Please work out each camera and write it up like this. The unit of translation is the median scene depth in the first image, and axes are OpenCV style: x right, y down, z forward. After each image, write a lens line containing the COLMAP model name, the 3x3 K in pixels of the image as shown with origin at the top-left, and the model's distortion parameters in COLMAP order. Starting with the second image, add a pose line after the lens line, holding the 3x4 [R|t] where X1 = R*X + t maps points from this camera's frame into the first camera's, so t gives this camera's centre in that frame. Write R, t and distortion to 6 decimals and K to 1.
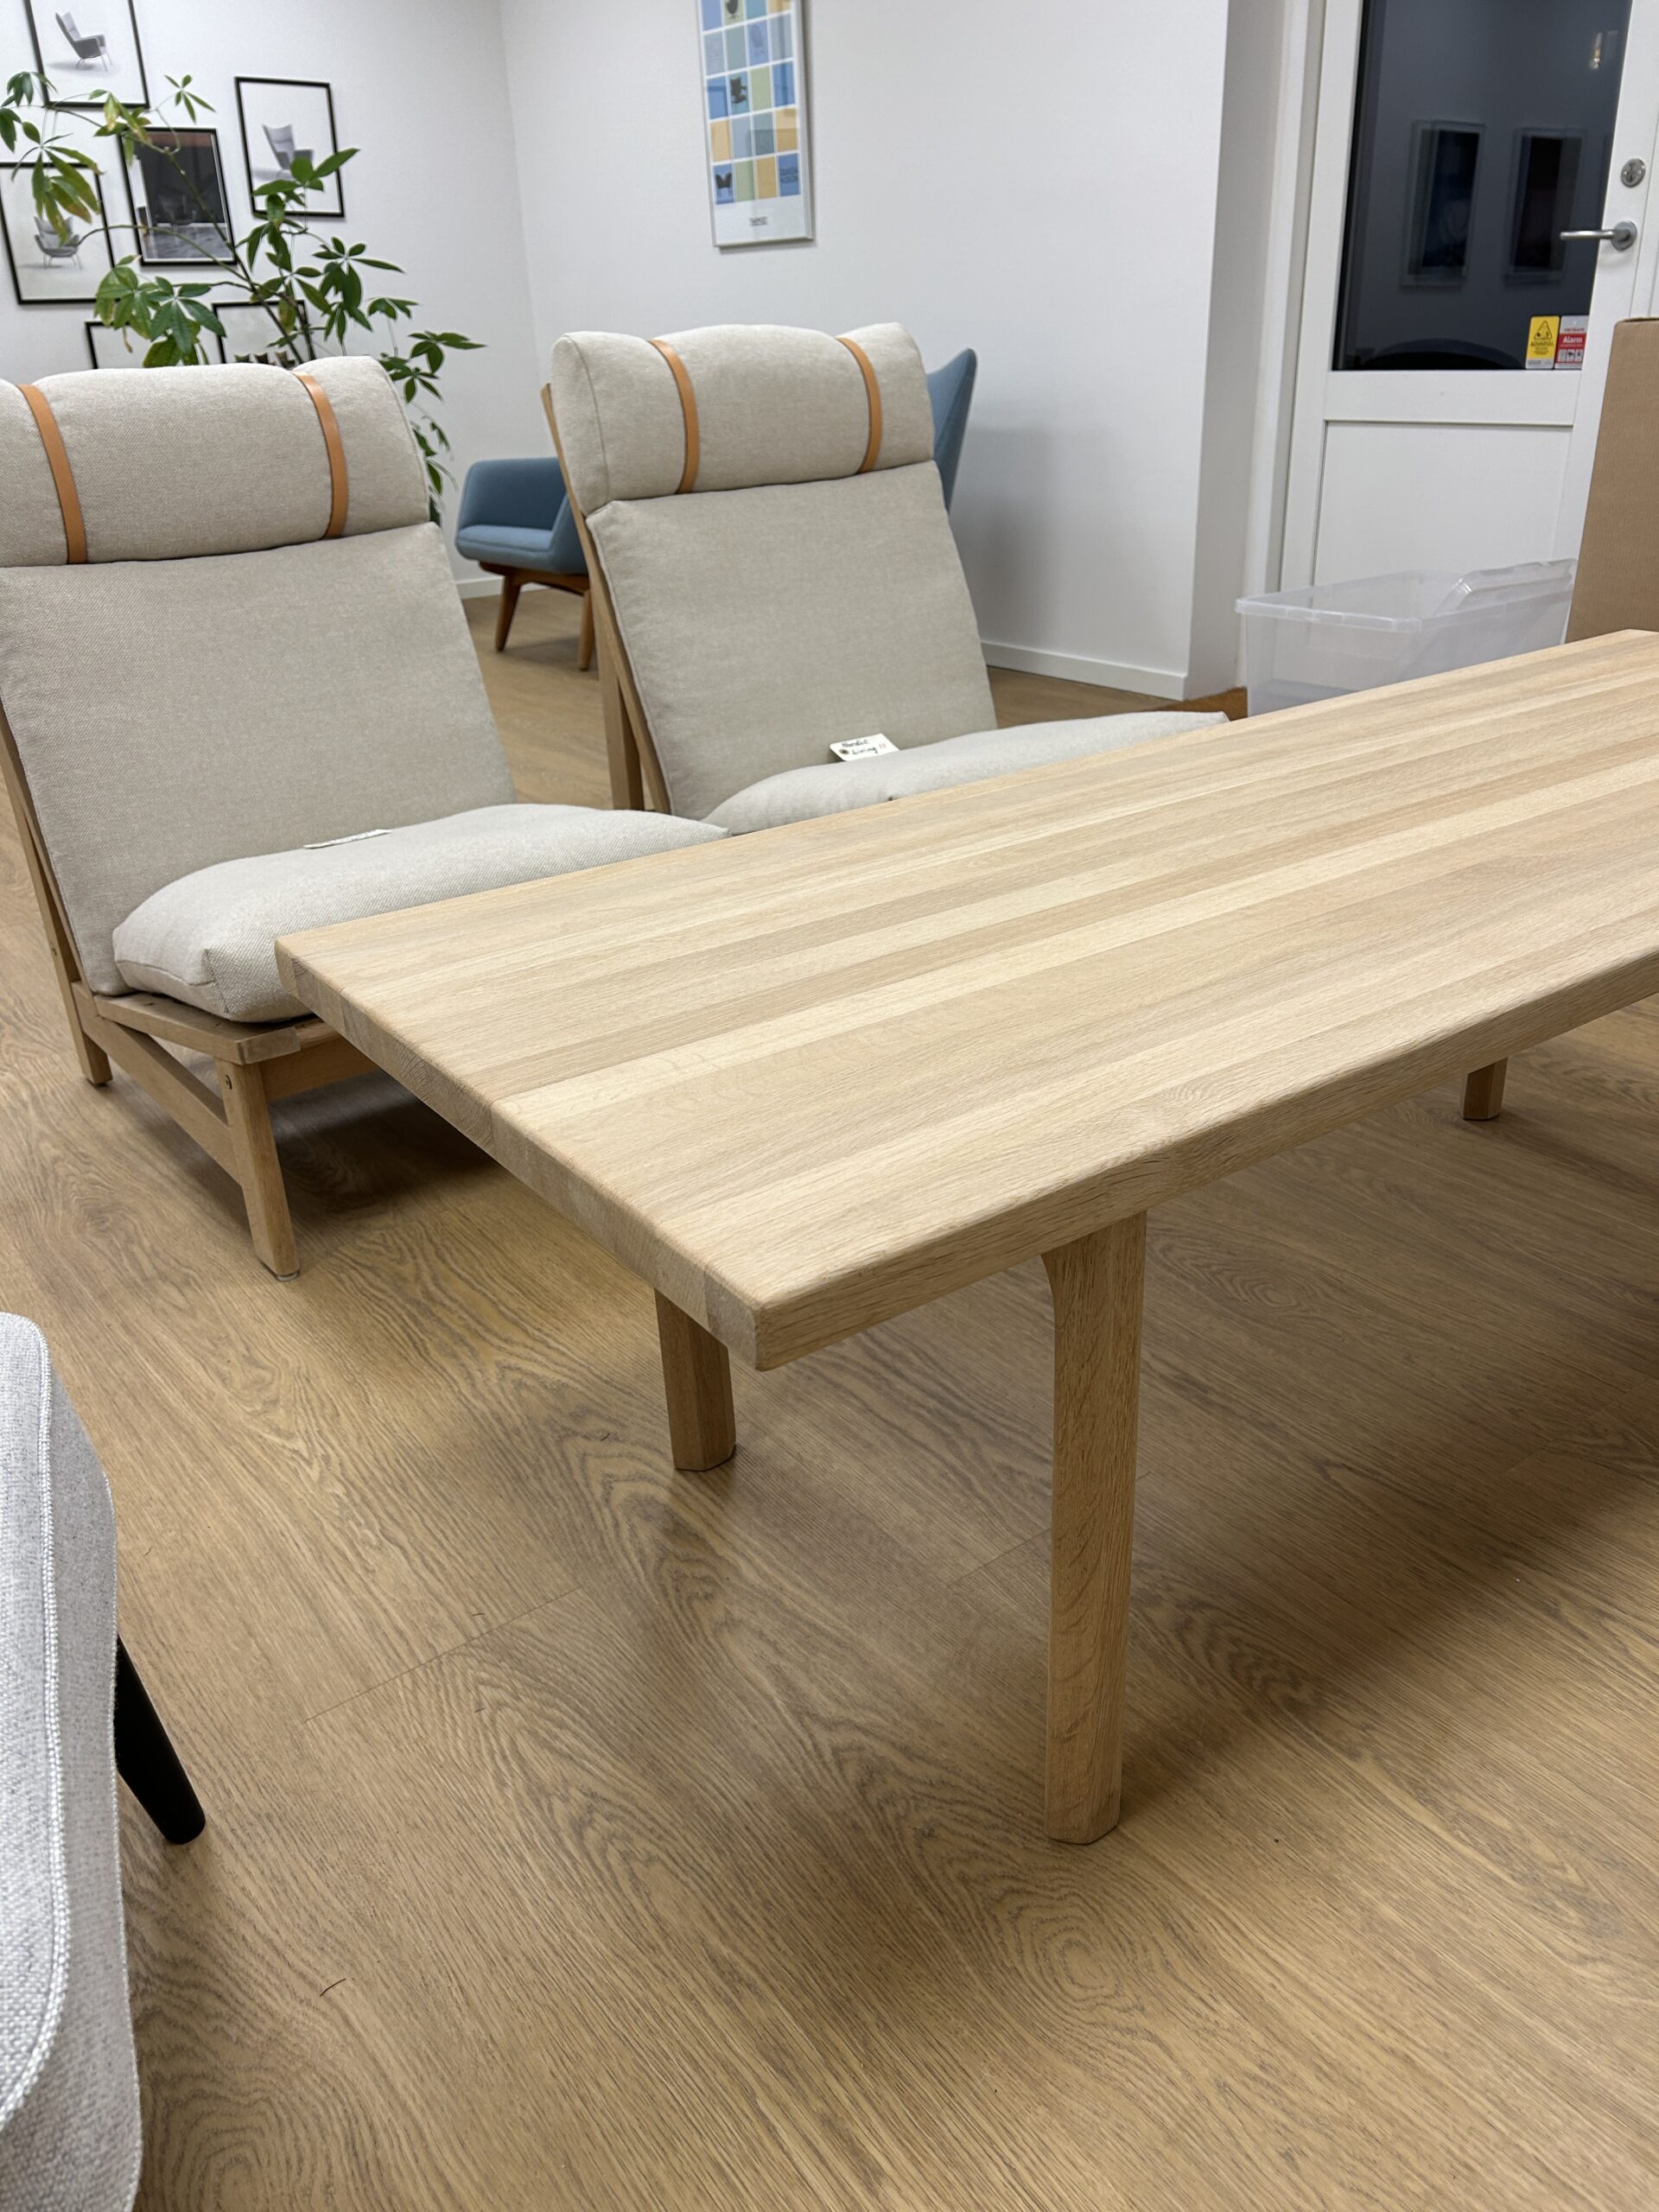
lens RADIAL K [[1697.6, 0, 834.8], [0, 1697.6, 1053.3], [0, 0, 1]] dist [0.030742, -0.042523]
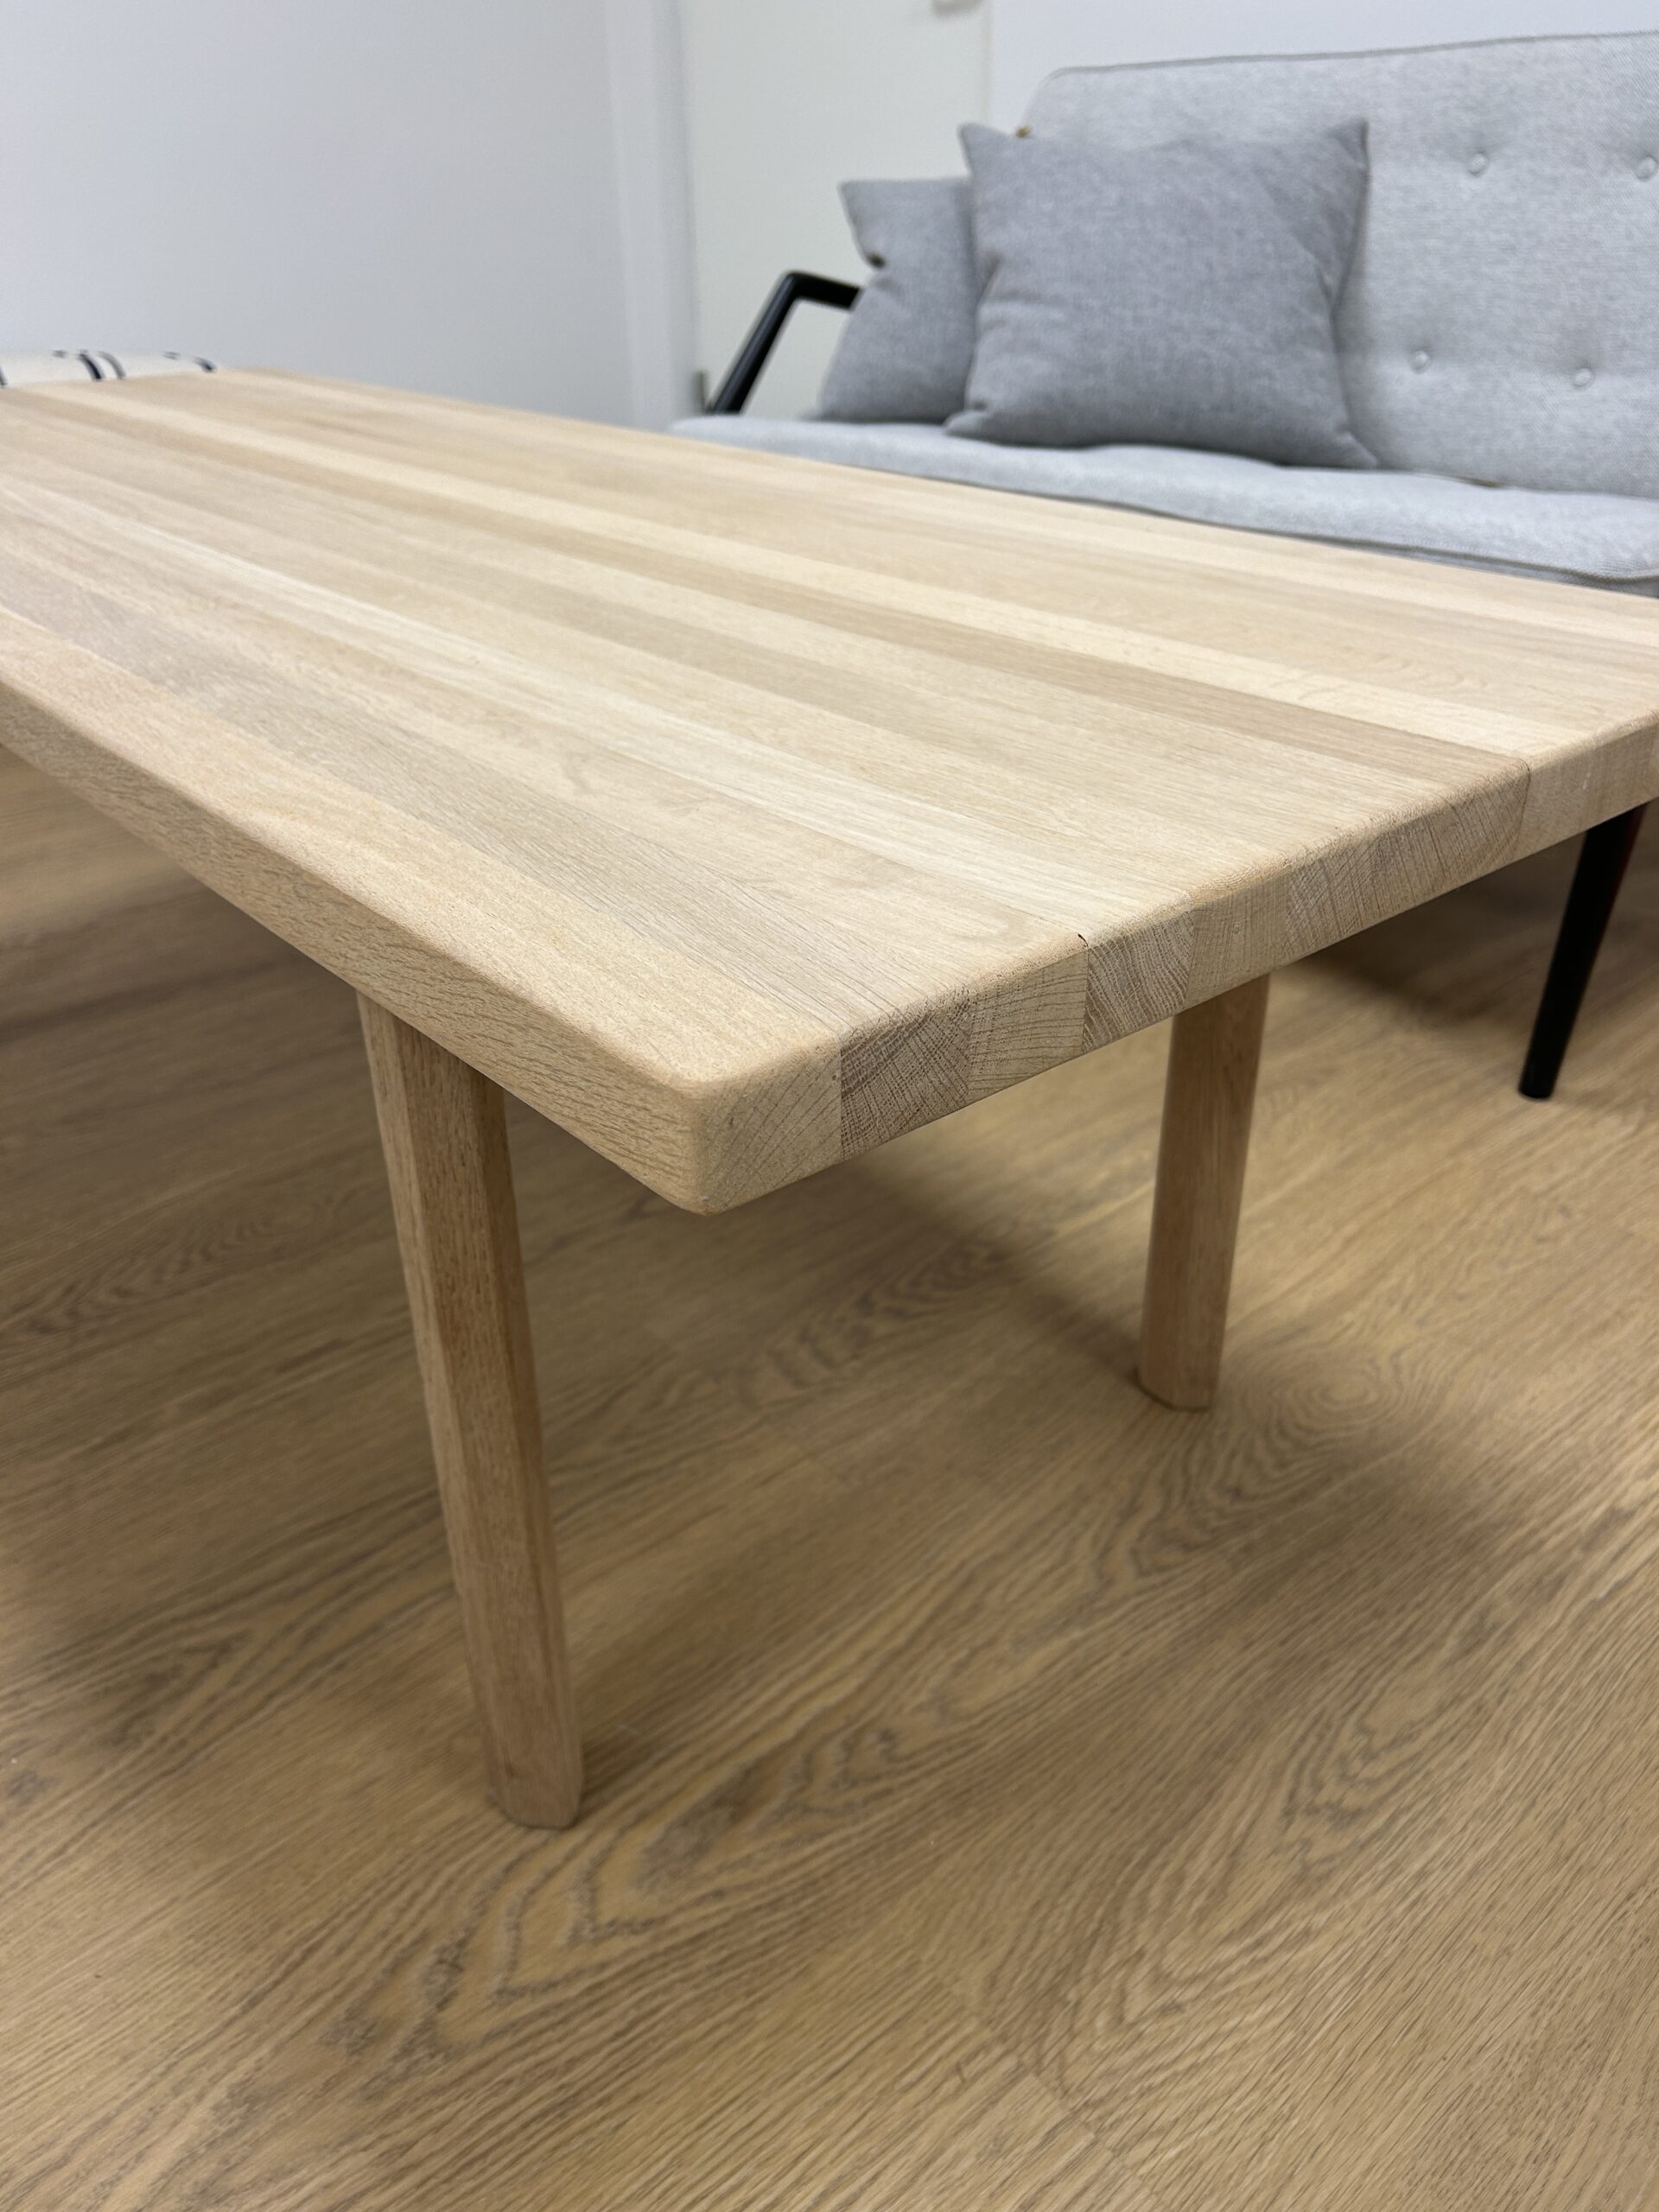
lens RADIAL K [[1697.6, 0, 839.6], [0, 1697.6, 1106.5], [0, 0, 1]] dist [0.030742, -0.042523]
pose [[-0.090692, -0.447047, 0.889901, -0.635018], [0.411411, 0.796950, 0.442280, -0.202524], [-0.906927, 0.406226, 0.111643, 0.970190]]
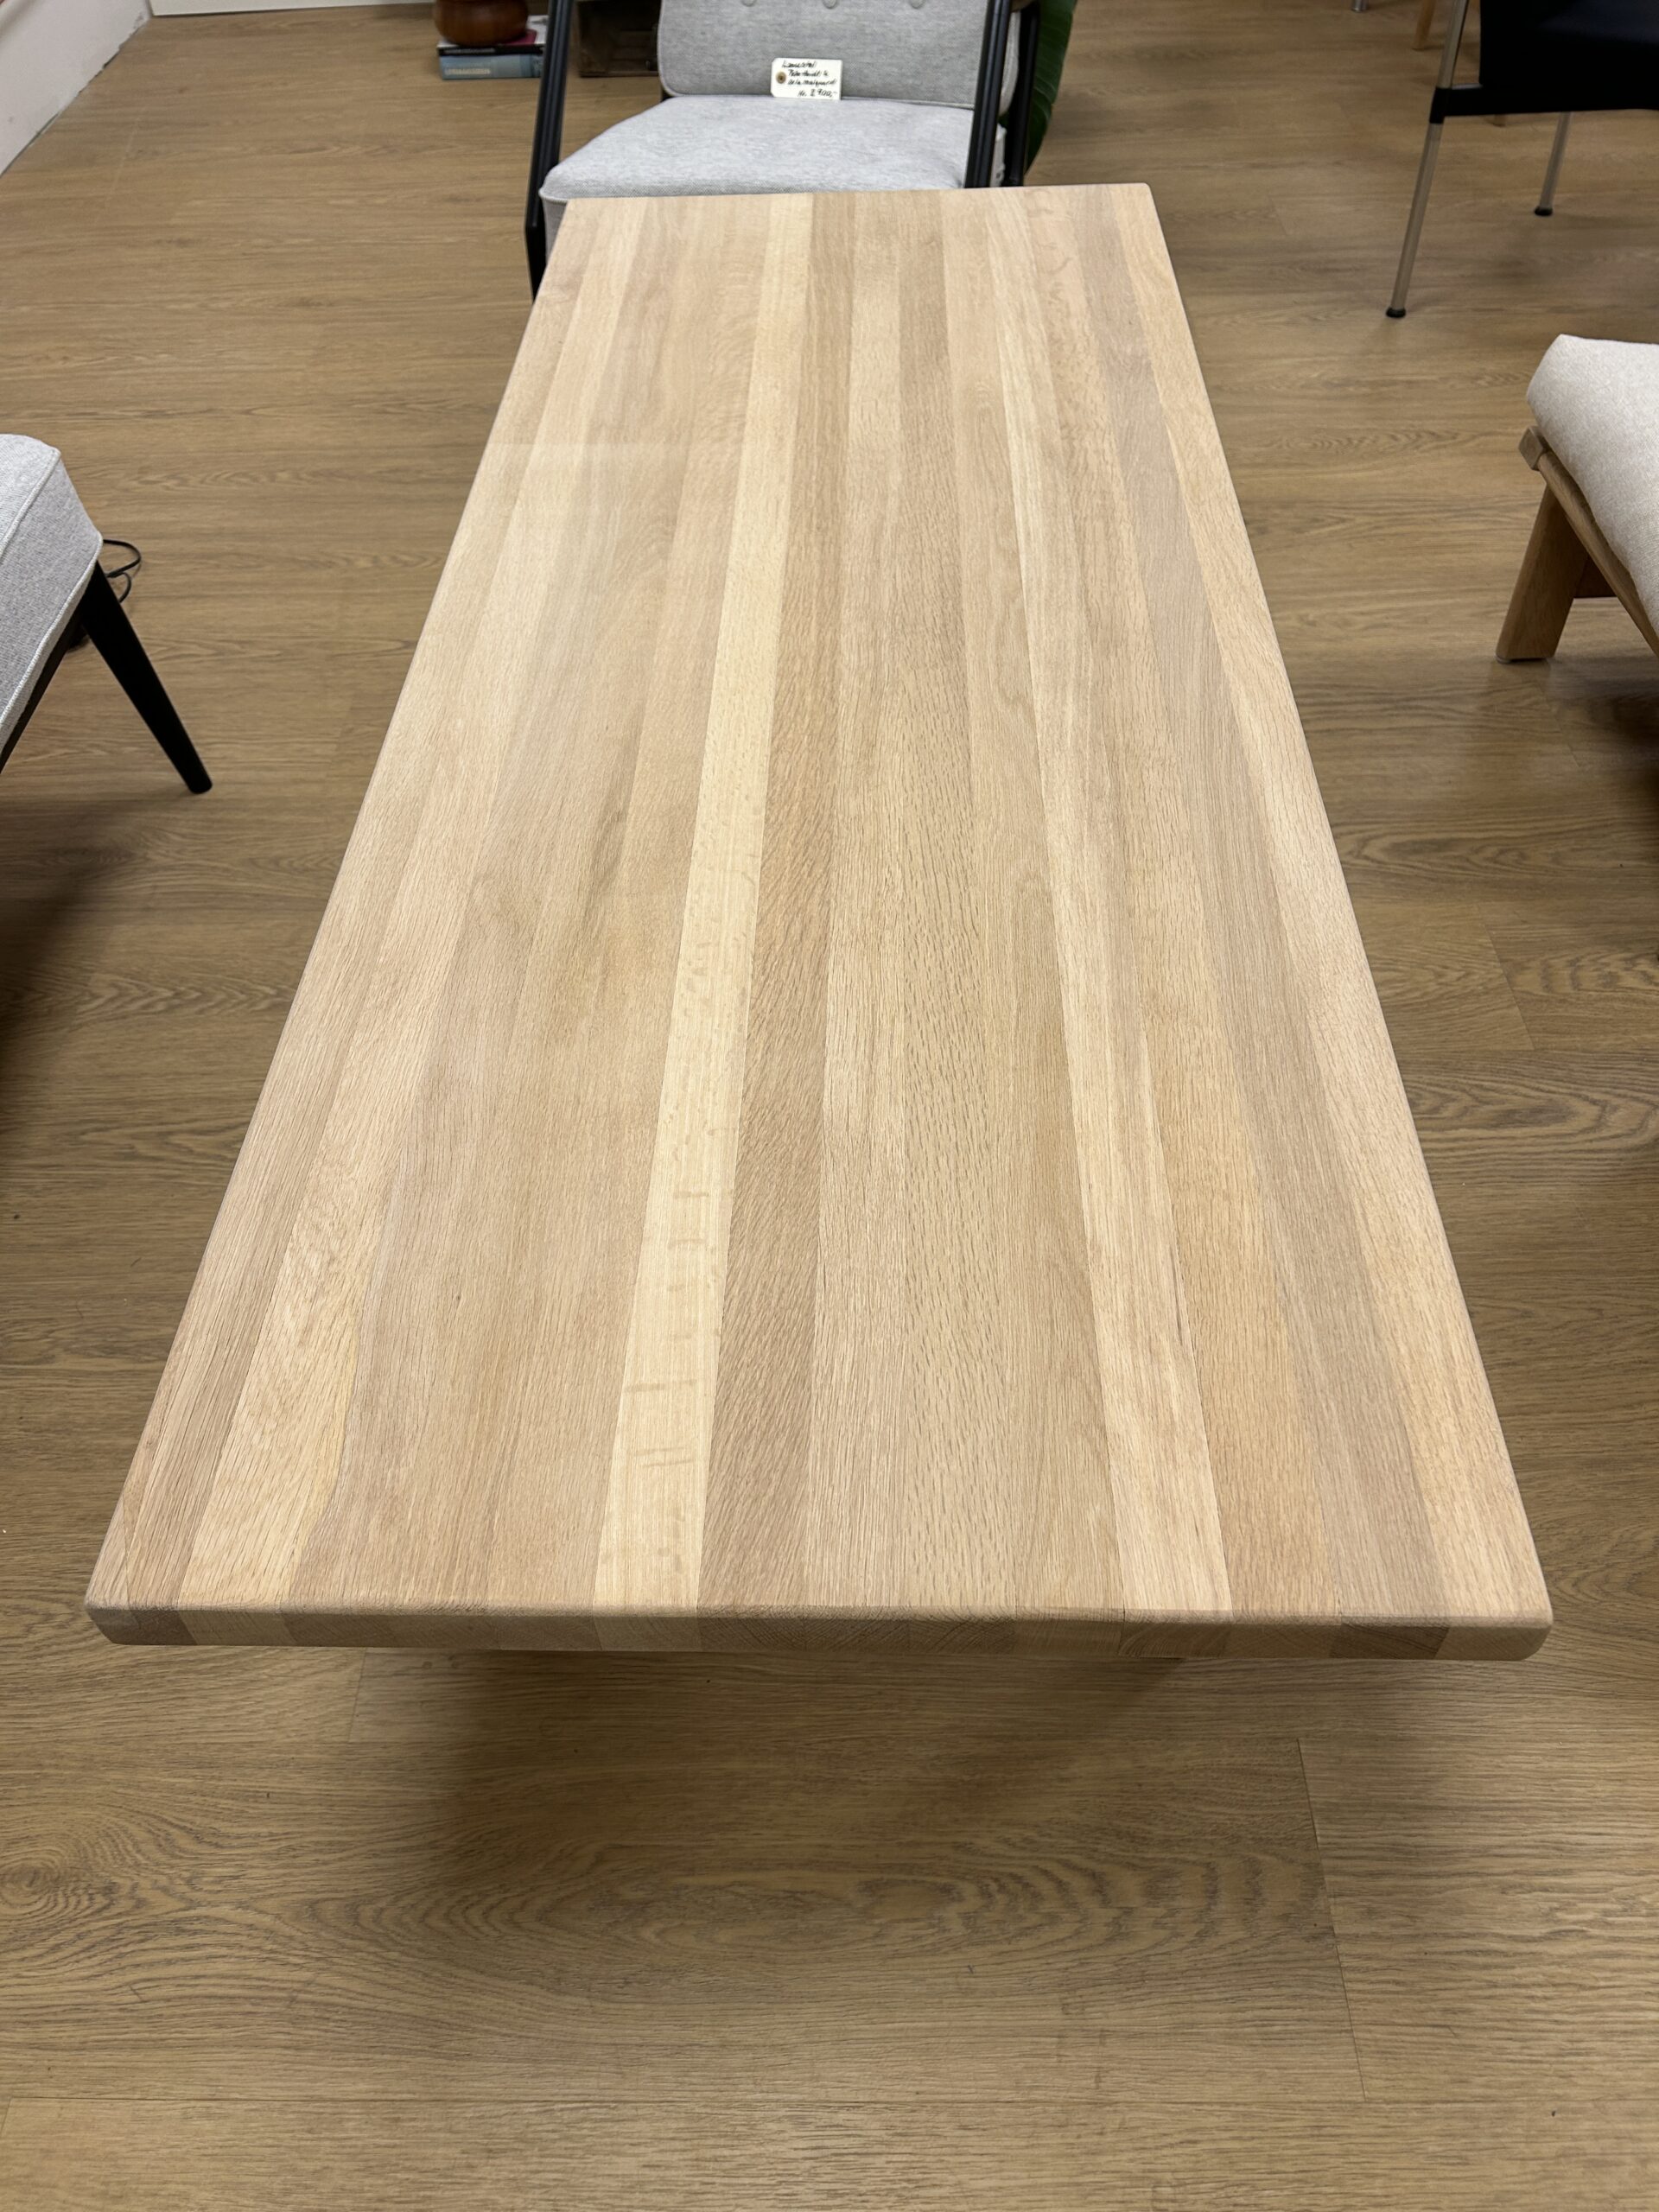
lens RADIAL K [[1697.6, 0, 774.4], [0, 1697.6, 1100.9], [0, 0, 1]] dist [0.030742, -0.042523]
pose [[-0.601574, 0.622696, -0.500358, 1.160638], [-0.260769, 0.438976, 0.859825, -0.951183], [0.755055, 0.647726, -0.101697, 1.472844]]
